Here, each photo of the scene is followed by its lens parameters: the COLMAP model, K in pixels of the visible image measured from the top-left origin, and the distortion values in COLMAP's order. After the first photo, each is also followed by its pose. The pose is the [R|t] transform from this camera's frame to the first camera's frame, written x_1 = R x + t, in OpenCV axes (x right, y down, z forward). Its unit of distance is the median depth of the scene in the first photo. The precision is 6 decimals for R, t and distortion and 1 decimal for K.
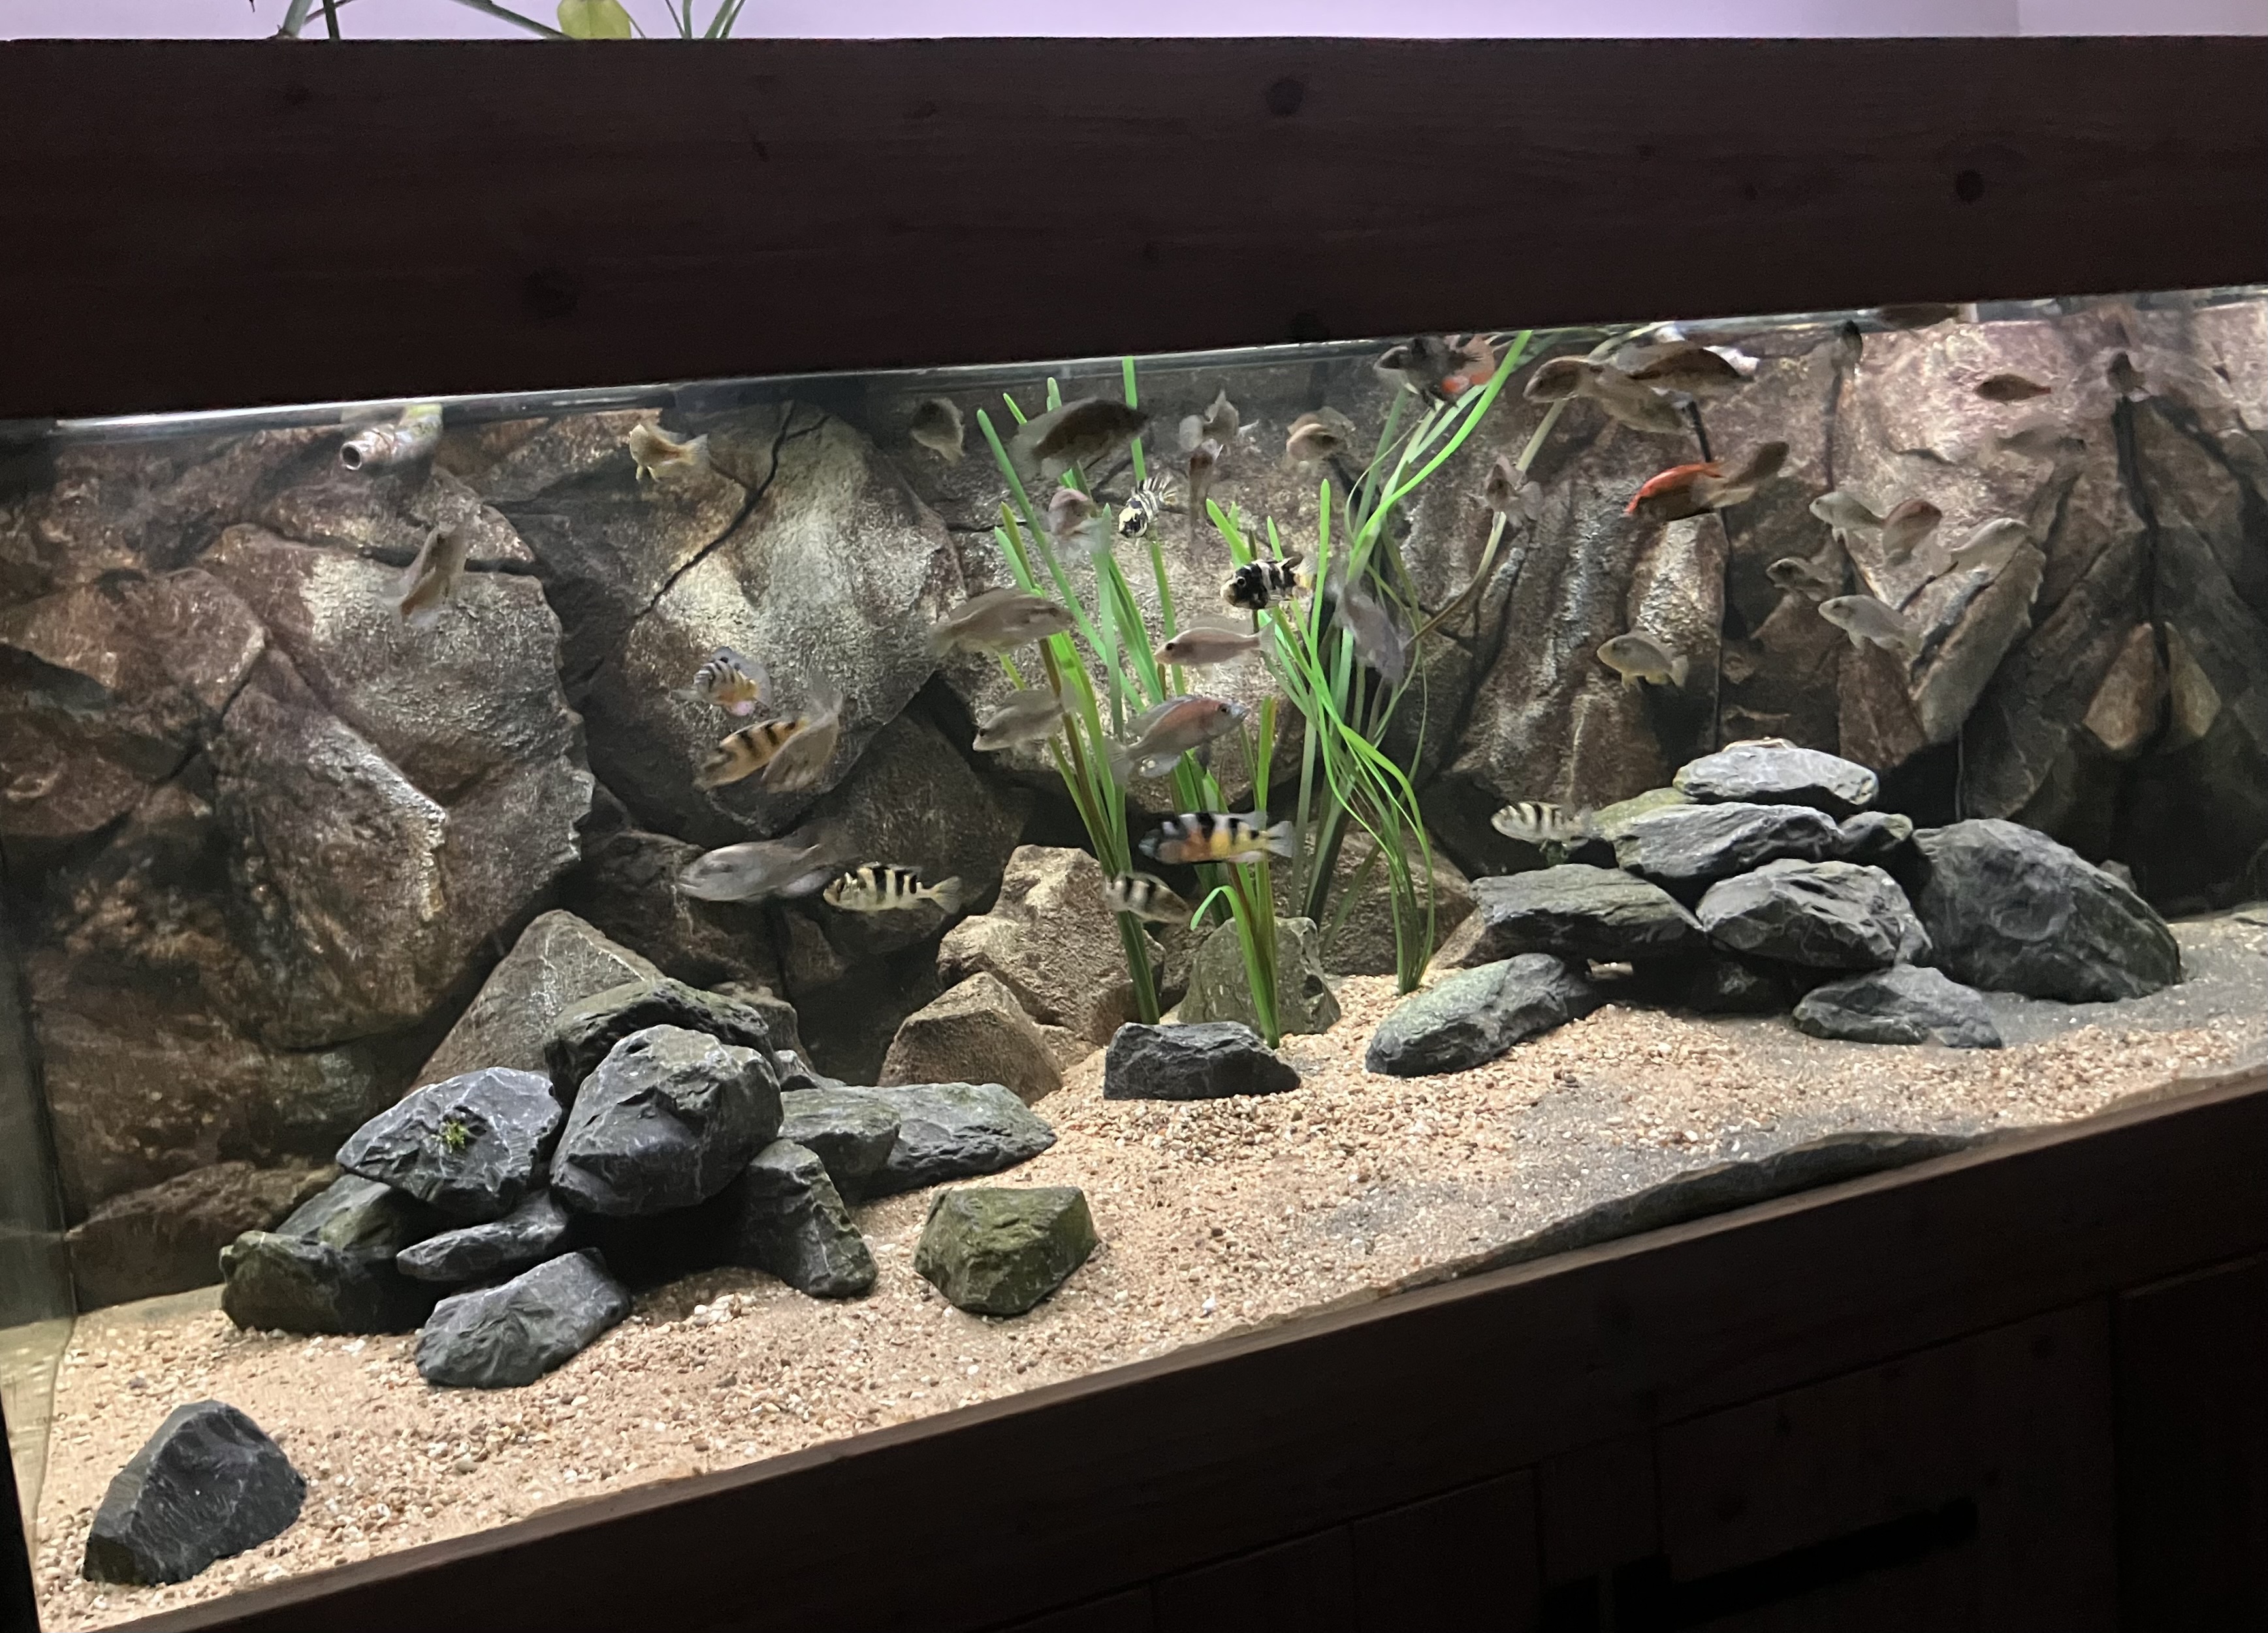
lens RADIAL K [[1899.1, 0, 1066.3], [0, 1899.1, 771.7], [0, 0, 1]] dist [0.087131, -0.353008]
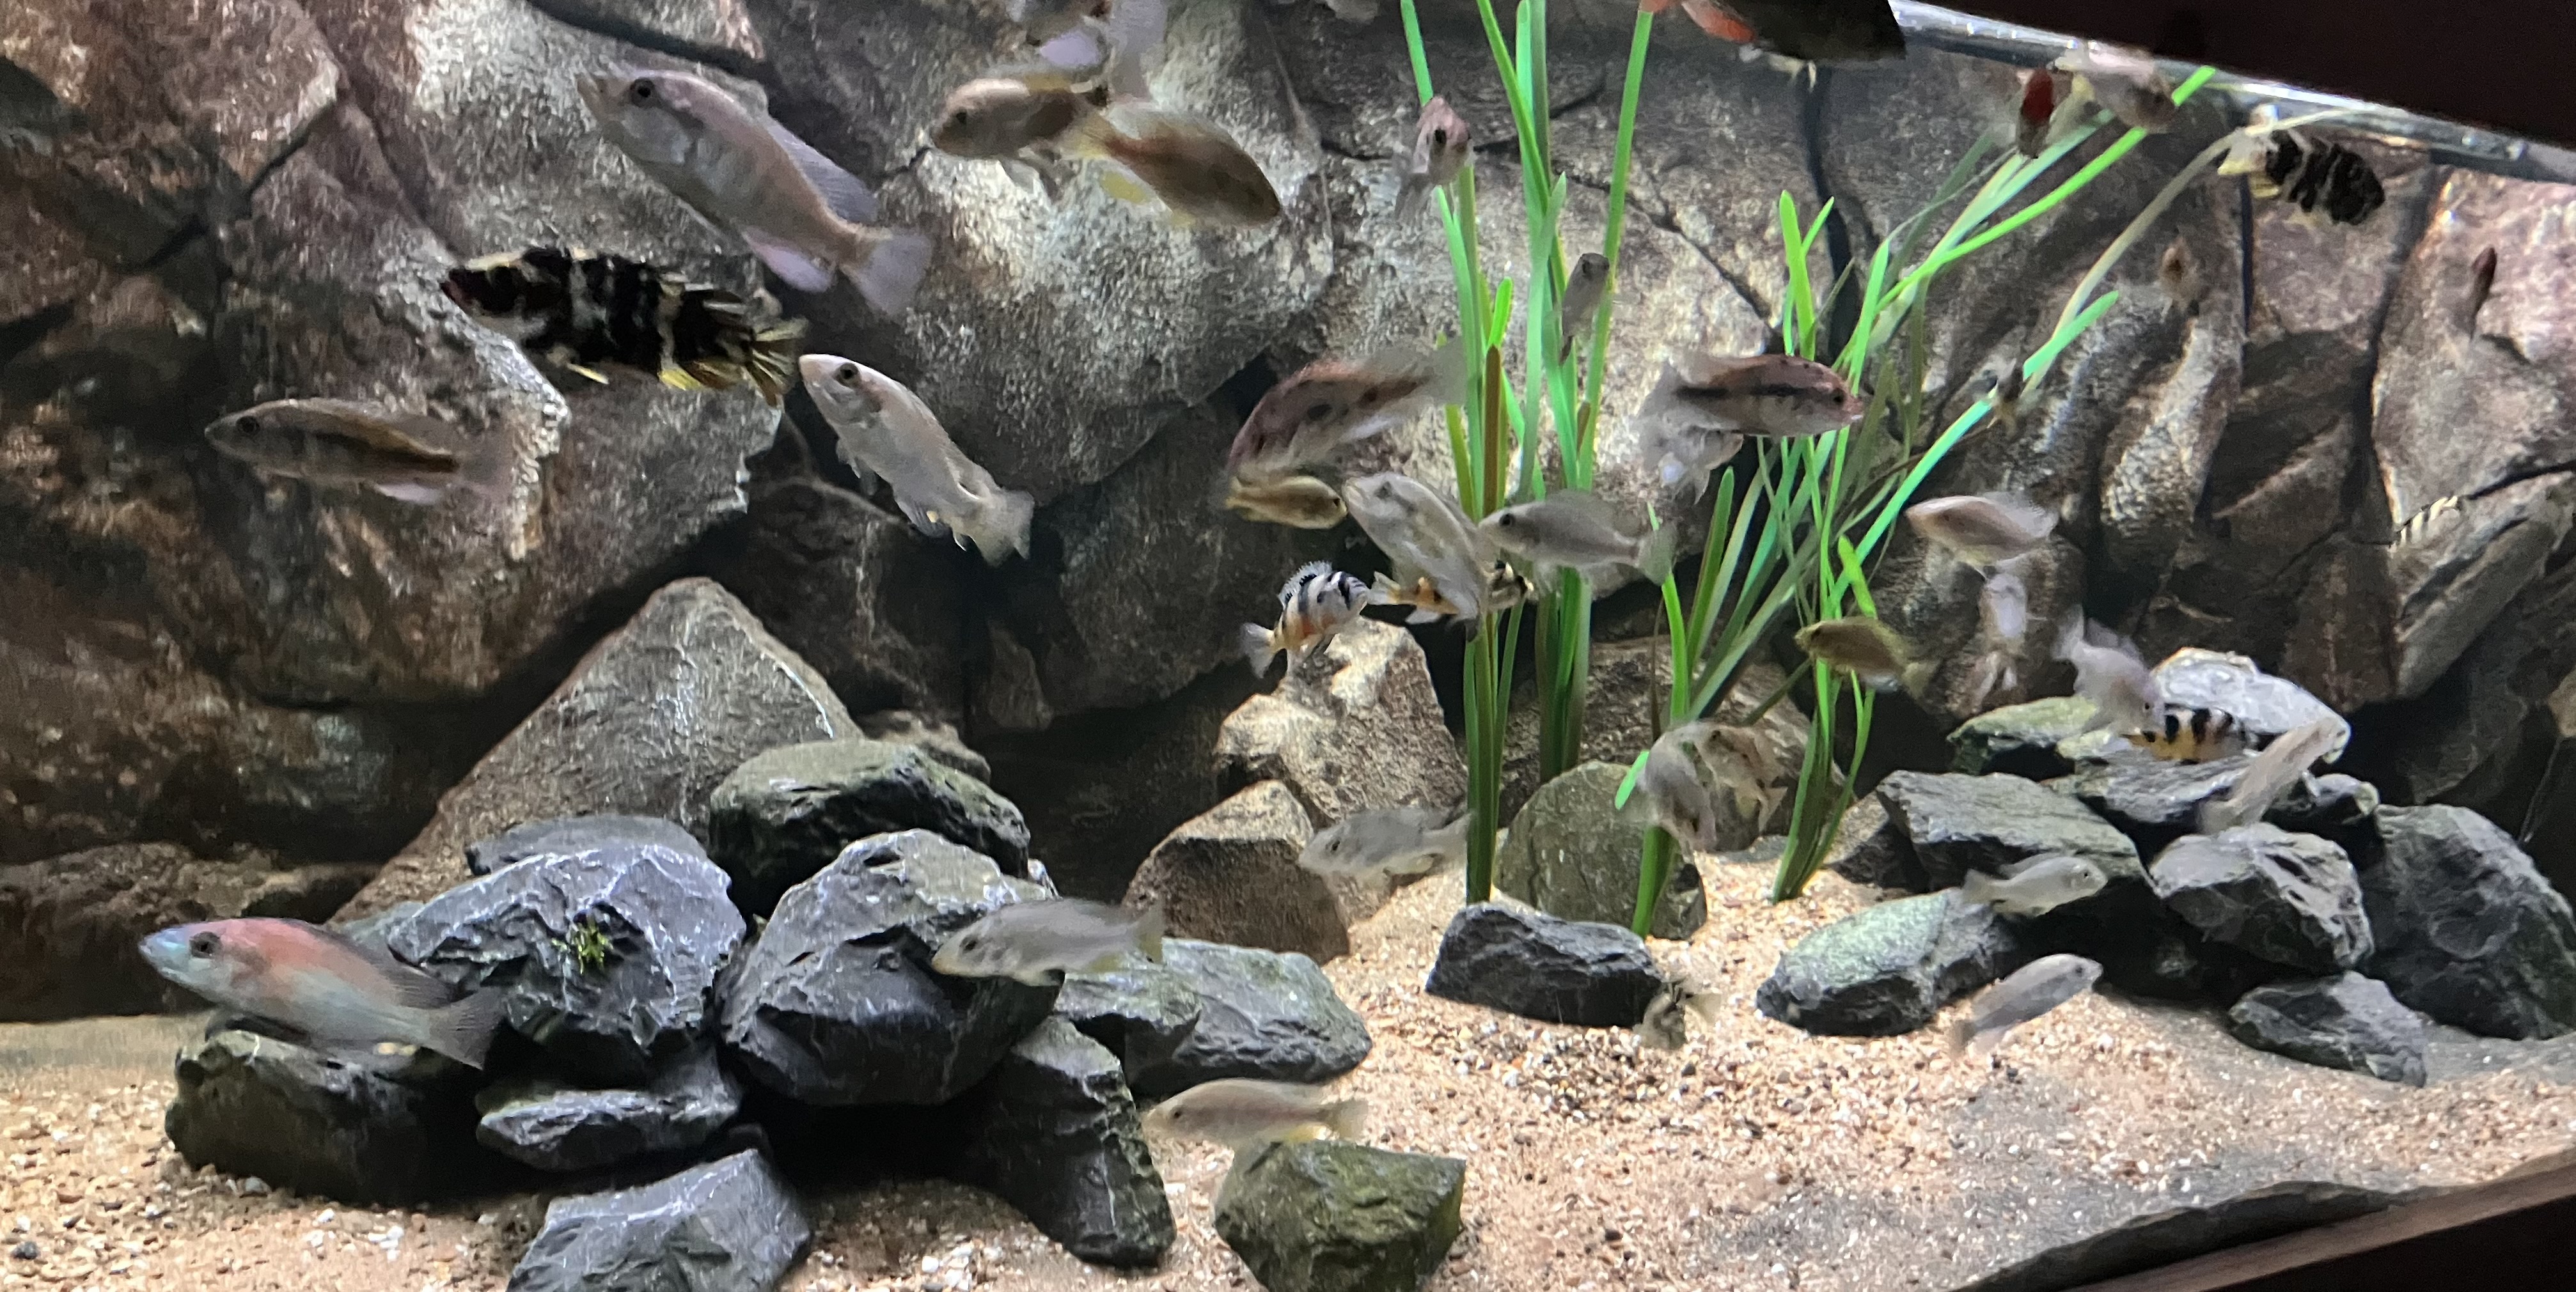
lens RADIAL K [[2015.7, 0, 1231.8], [0, 2015.7, 726.6], [0, 0, 1]] dist [-0.014049, -0.004694]
pose [[0.968441, 0.191397, 0.159651, -0.191116], [-0.214991, 0.965552, 0.146589, -0.024327], [-0.126094, -0.176287, 0.976229, 0.259363]]
